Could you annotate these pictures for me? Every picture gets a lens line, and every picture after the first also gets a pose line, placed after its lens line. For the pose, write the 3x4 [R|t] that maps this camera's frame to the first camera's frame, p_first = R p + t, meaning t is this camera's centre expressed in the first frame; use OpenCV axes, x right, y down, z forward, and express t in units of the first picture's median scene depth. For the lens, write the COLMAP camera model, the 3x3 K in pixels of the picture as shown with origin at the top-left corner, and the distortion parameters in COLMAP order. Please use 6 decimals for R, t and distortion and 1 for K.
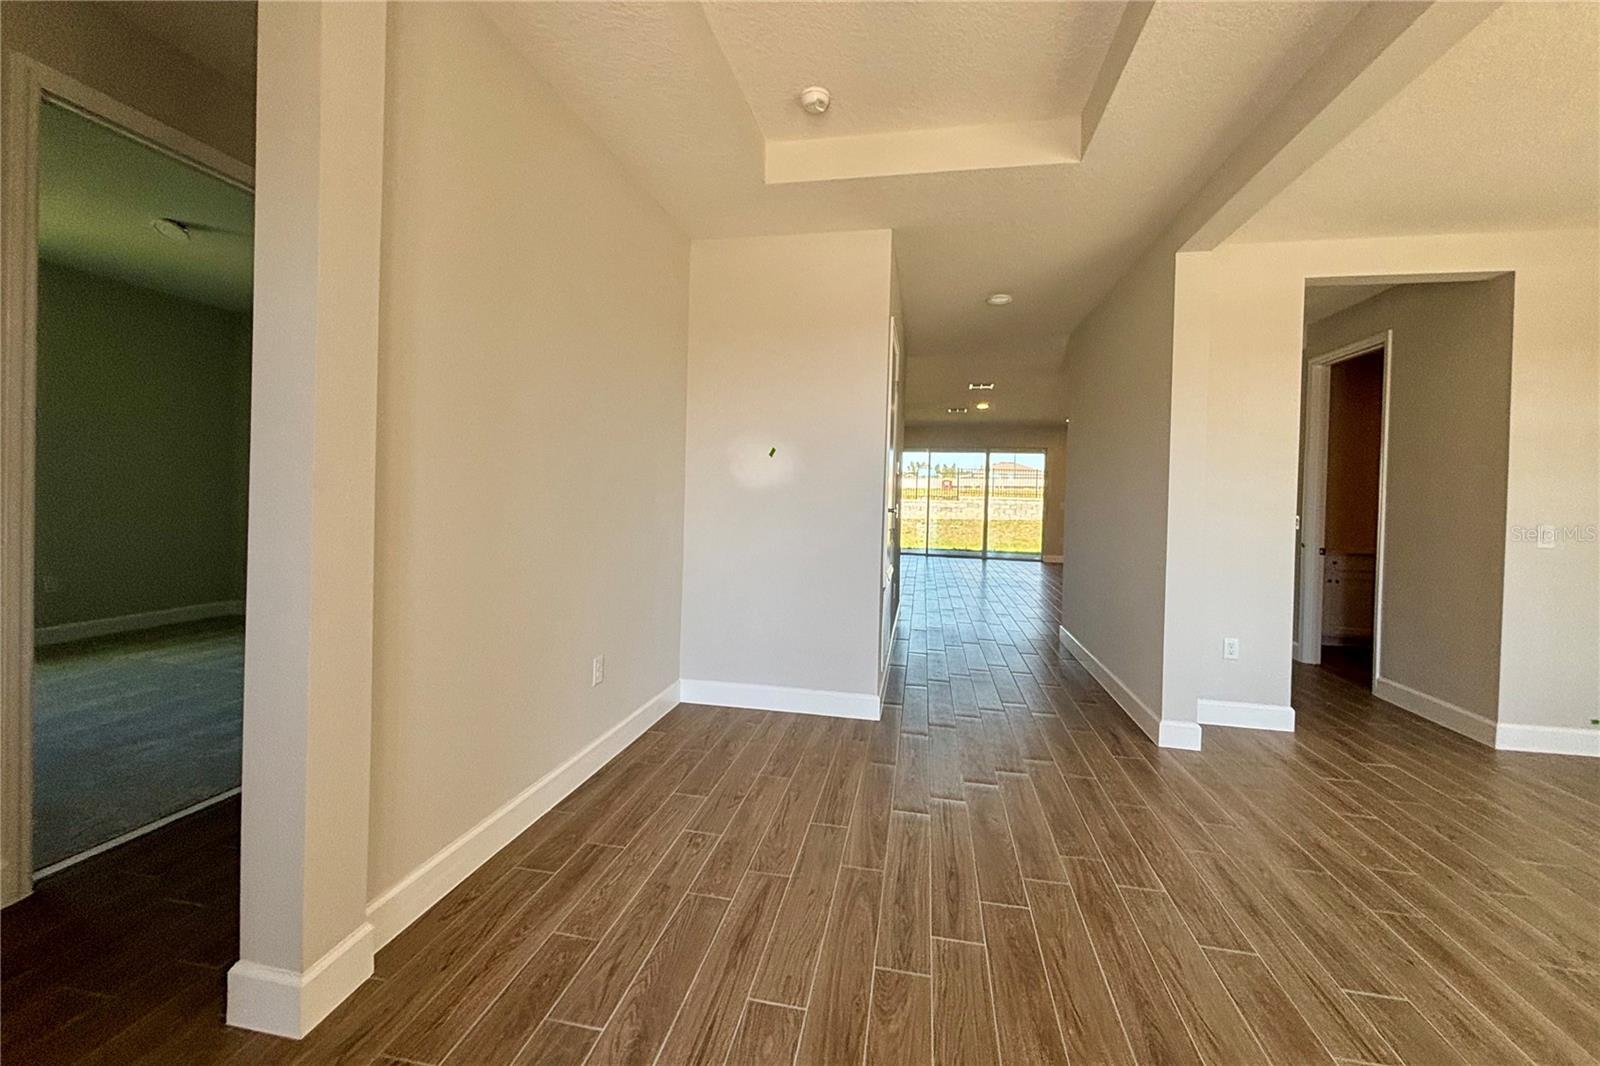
lens RADIAL K [[640.5, 0, 799.0], [0, 640.5, 503.6], [0, 0, 1]] dist [0.000205, 0.000014]
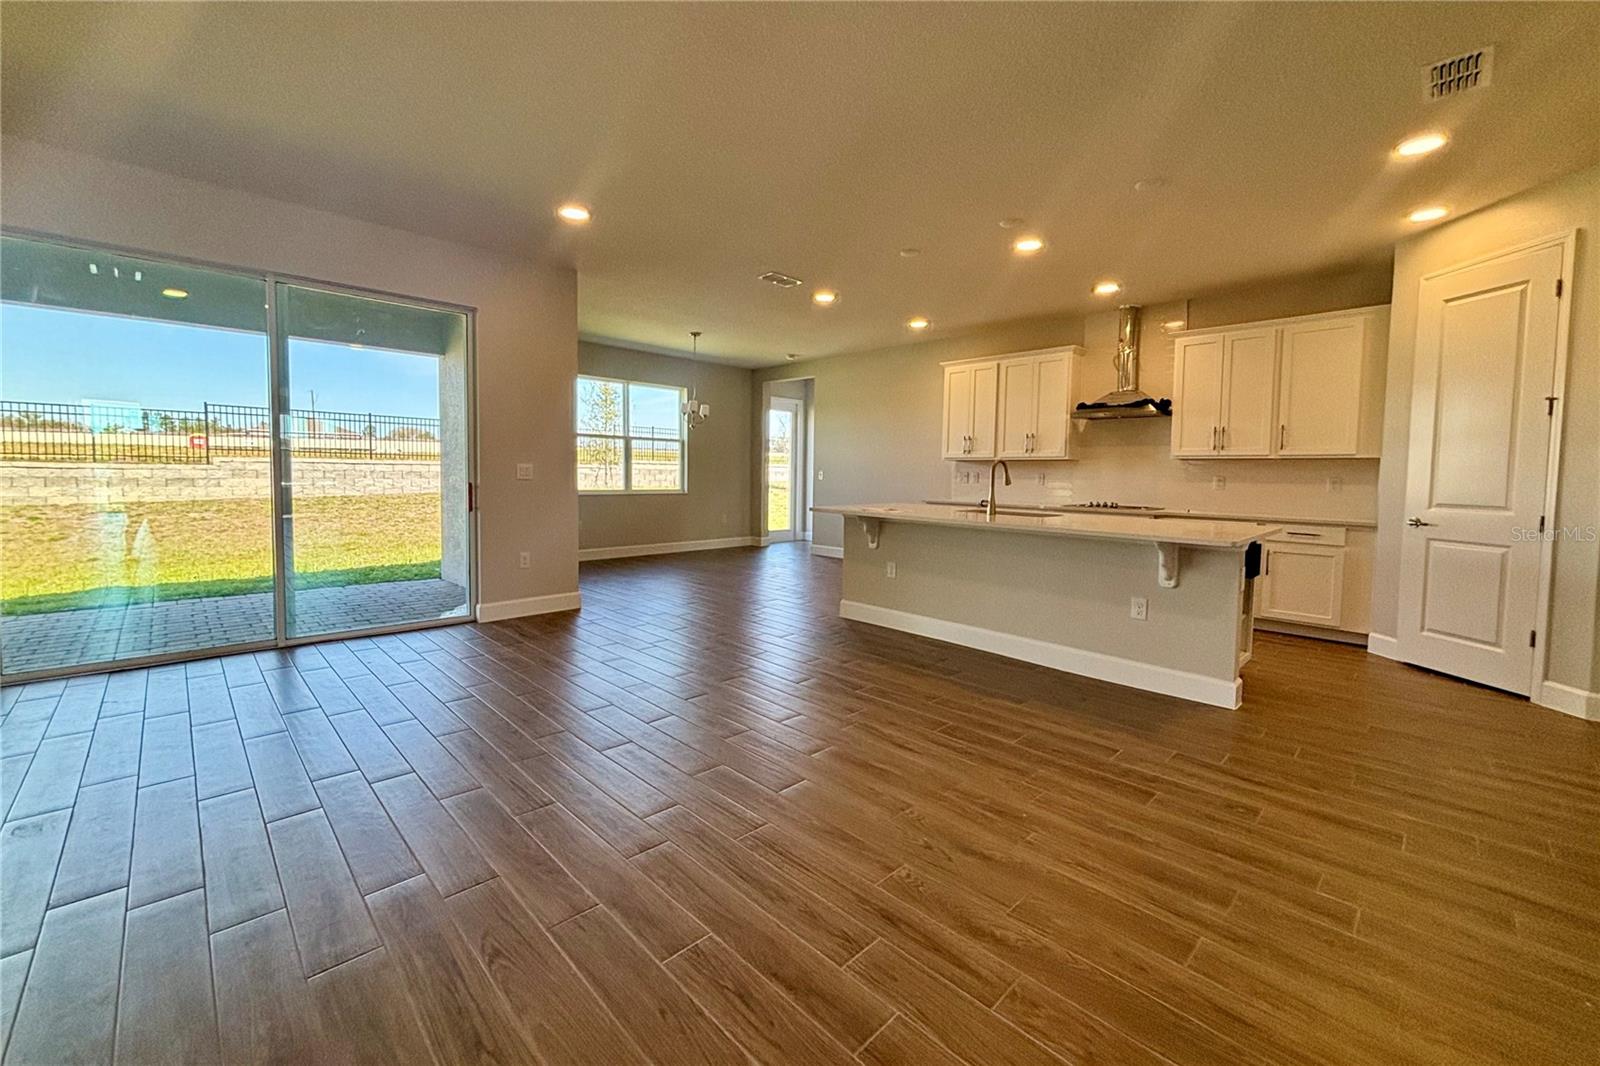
lens RADIAL K [[640.5, 0, 799.0], [0, 640.5, 503.6], [0, 0, 1]] dist [0.000205, 0.000014]
pose [[0.565207, -0.051926, 0.823313, 0.149764], [0.018677, 0.998567, 0.050157, 0.016890], [-0.824738, -0.012972, 0.565367, 0.520982]]
